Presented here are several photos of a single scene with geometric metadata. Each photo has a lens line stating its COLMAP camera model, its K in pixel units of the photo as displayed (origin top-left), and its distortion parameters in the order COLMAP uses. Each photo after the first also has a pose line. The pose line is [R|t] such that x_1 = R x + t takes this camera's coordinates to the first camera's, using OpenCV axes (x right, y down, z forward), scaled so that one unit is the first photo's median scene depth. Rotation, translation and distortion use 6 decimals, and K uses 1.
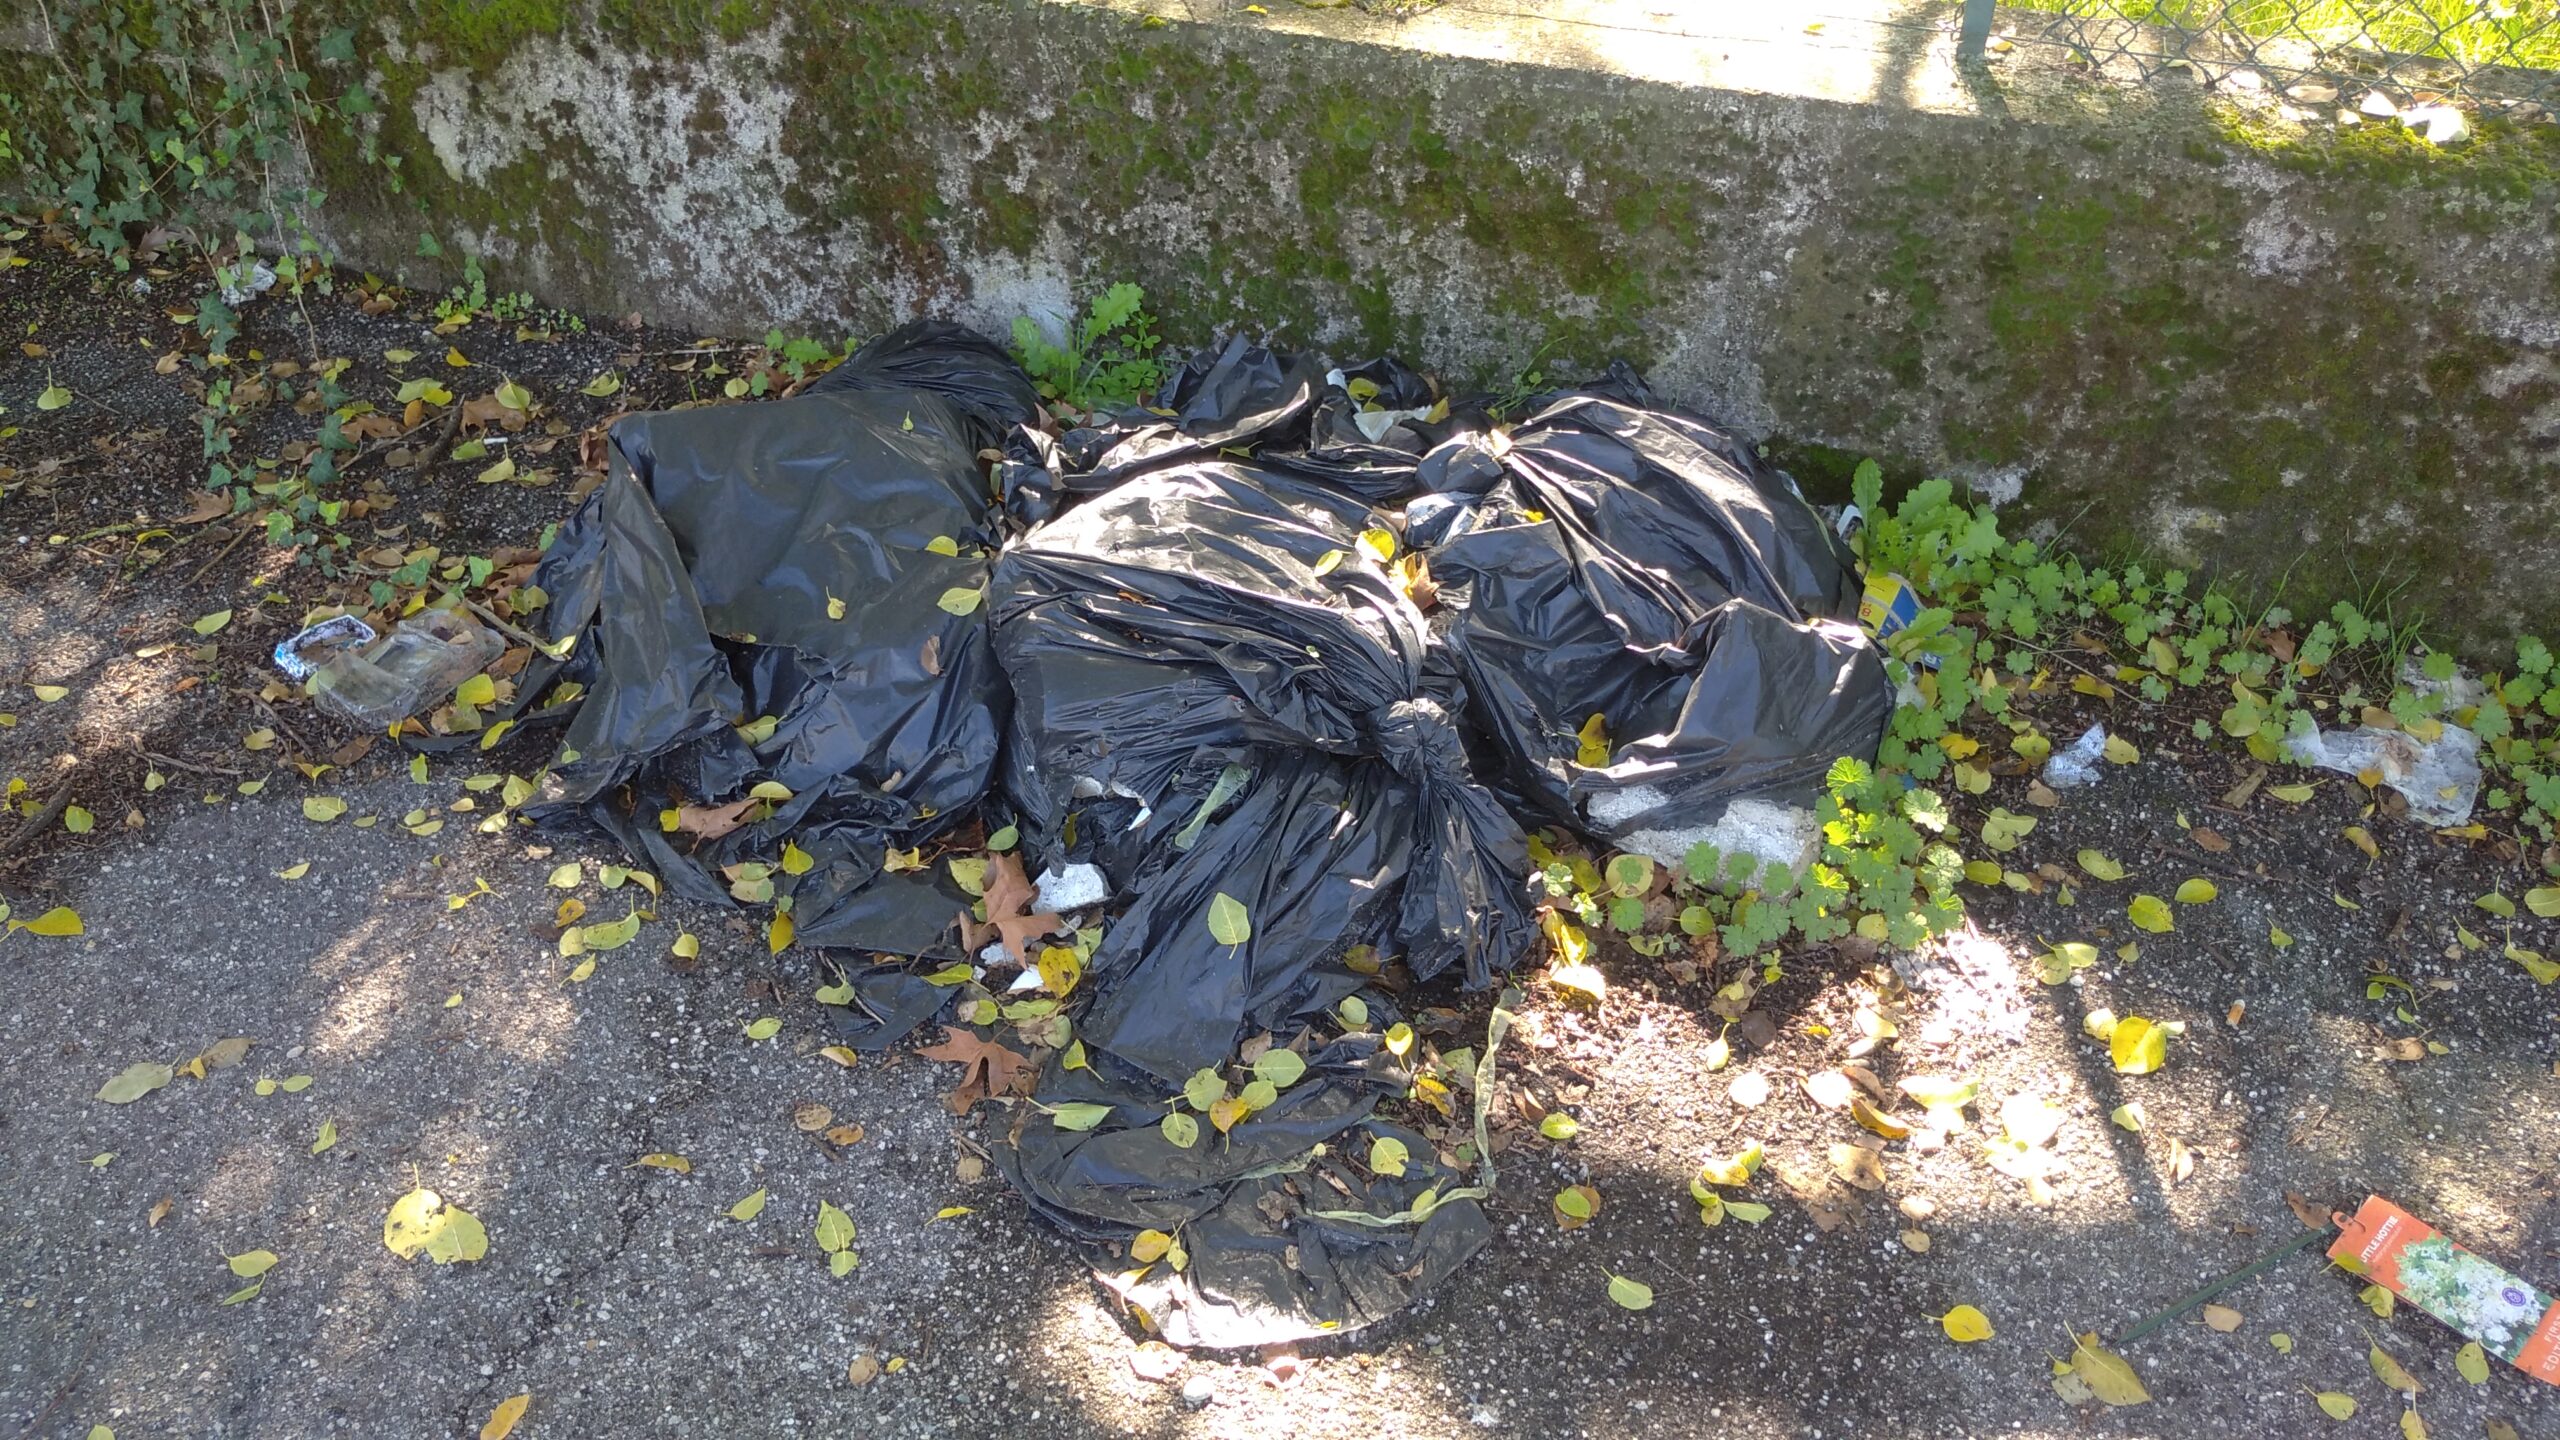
lens RADIAL K [[2112.6, 0, 1277.6], [0, 2112.6, 701.2], [0, 0, 1]] dist [0.086328, -0.157694]
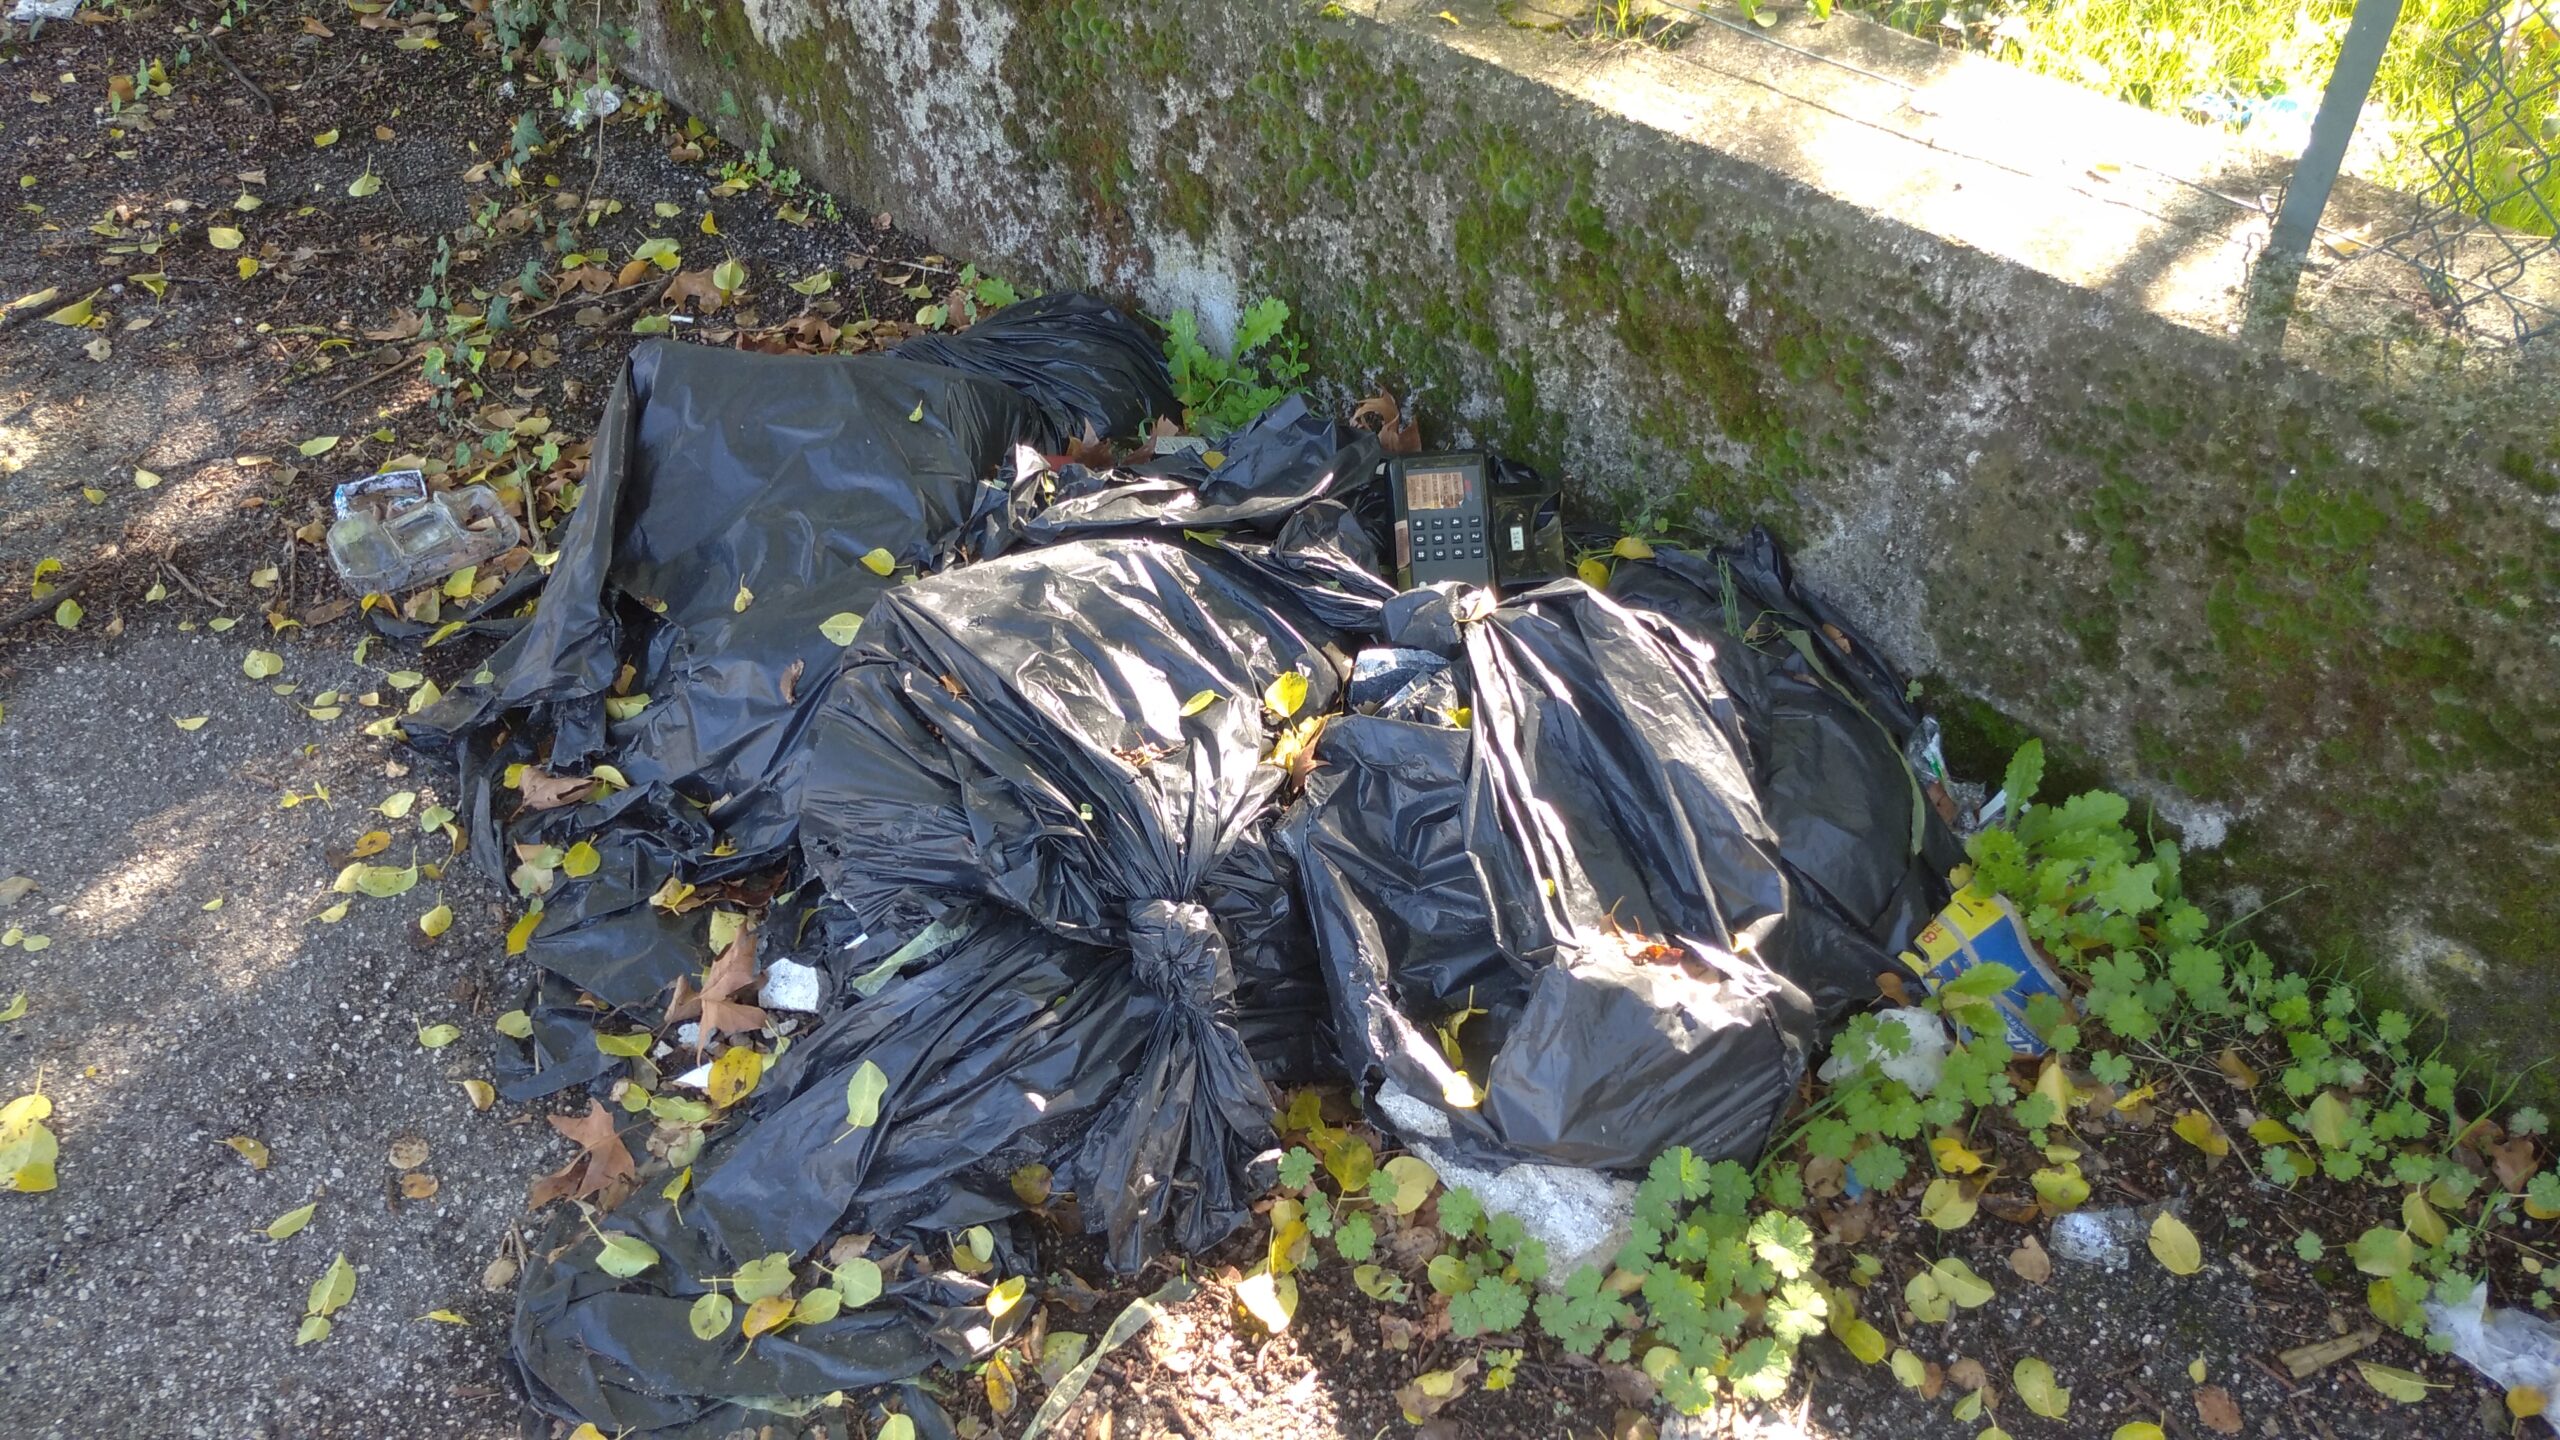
lens RADIAL K [[2112.6, 0, 1277.6], [0, 2112.6, 701.2], [0, 0, 1]] dist [0.086328, -0.157694]
pose [[0.906446, 0.271543, -0.323449, 0.282992], [-0.252496, 0.962382, 0.100337, -0.138788], [0.338527, -0.009280, 0.940911, 0.196294]]
